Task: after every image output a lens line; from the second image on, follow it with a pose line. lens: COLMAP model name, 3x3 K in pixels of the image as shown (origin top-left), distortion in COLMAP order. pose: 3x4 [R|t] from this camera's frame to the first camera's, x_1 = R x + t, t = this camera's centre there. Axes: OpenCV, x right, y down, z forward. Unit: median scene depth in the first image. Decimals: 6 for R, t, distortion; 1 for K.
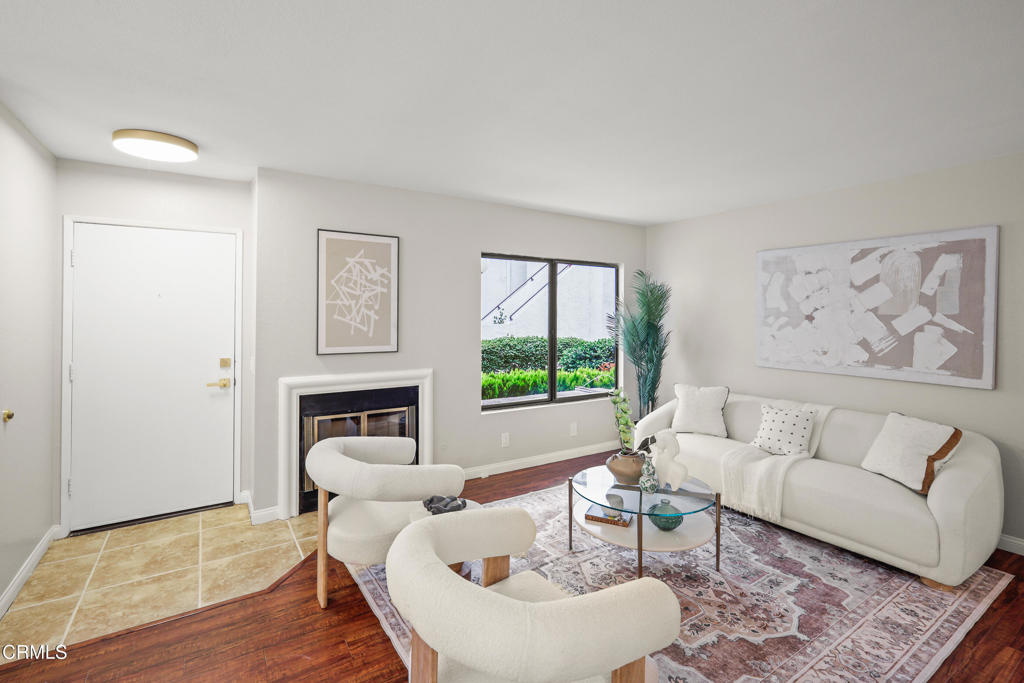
lens RADIAL K [[453.1, 0, 482.9], [0, 453.1, 315.4], [0, 0, 1]] dist [-0.000329, -0.000089]
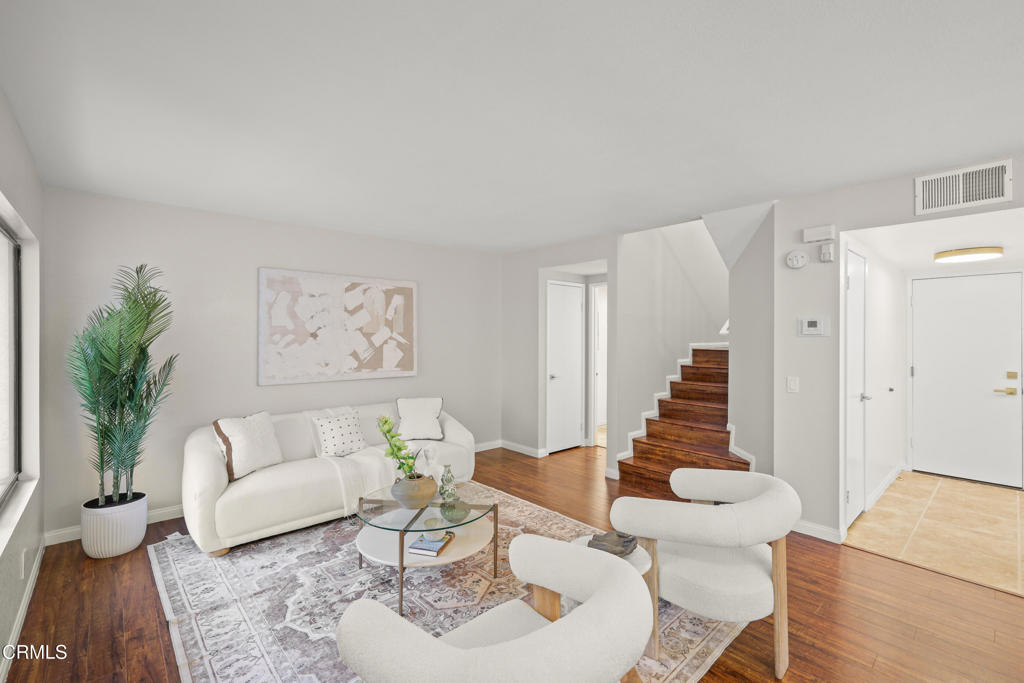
lens RADIAL K [[453.1, 0, 510.9], [0, 453.1, 337.4], [0, 0, 1]] dist [-0.000329, -0.000089]
pose [[-0.184070, -0.010155, 0.982861, -0.551691], [-0.000522, 0.999948, 0.010233, -0.001466], [-0.982913, 0.001371, -0.184065, 0.811967]]
